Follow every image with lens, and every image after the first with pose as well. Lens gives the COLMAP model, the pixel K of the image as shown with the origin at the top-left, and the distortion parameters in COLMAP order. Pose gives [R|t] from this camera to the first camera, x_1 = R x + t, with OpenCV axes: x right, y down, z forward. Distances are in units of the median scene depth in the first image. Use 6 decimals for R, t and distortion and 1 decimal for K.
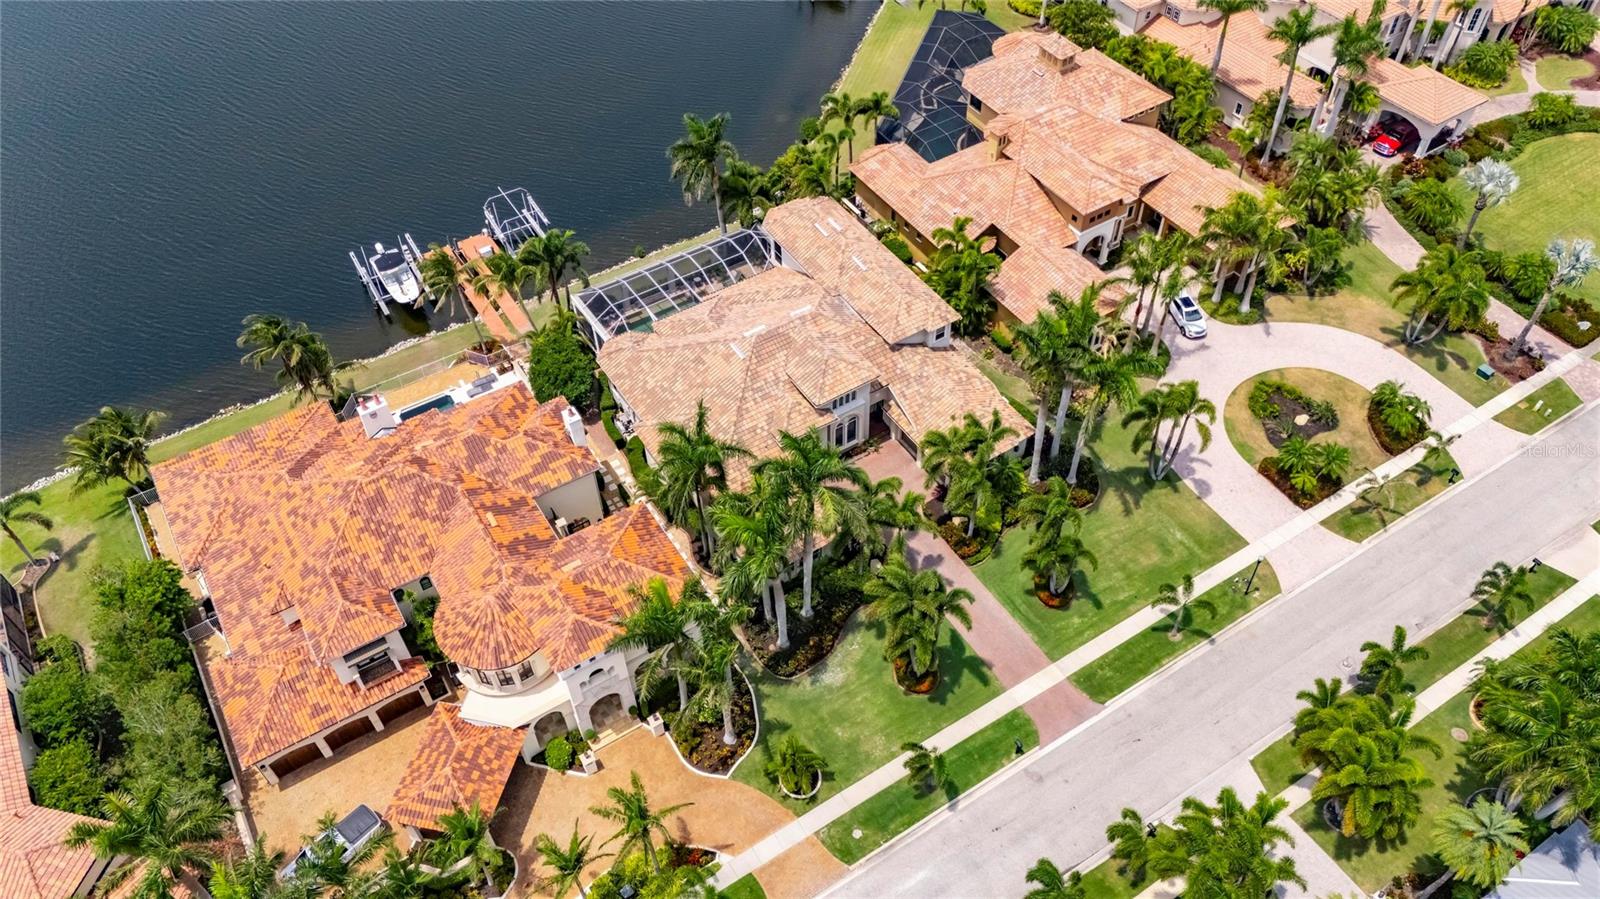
lens RADIAL K [[1169.1, 0, 804.2], [0, 1169.1, 439.8], [0, 0, 1]] dist [0.062893, -0.057314]
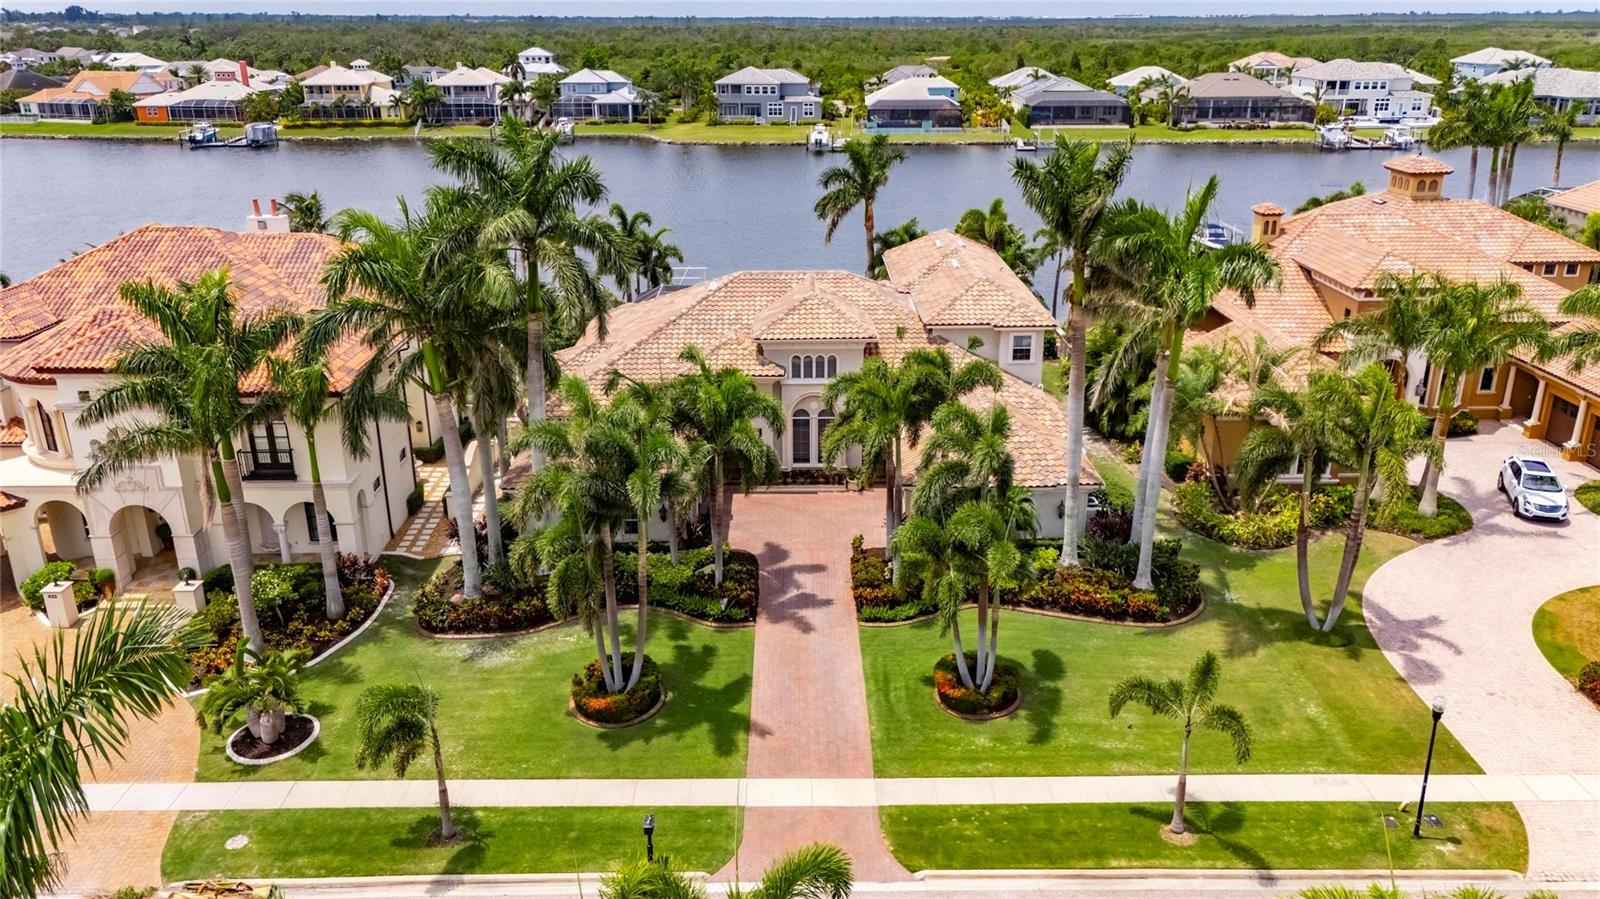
lens RADIAL K [[1169.1, 0, 810.2], [0, 1169.1, 452.3], [0, 0, 1]] dist [0.062893, -0.057314]
pose [[0.852208, 0.196027, -0.485093, 0.351317], [-0.396986, 0.846192, -0.355473, 0.232281], [0.340800, 0.495512, 0.798952, 0.521491]]
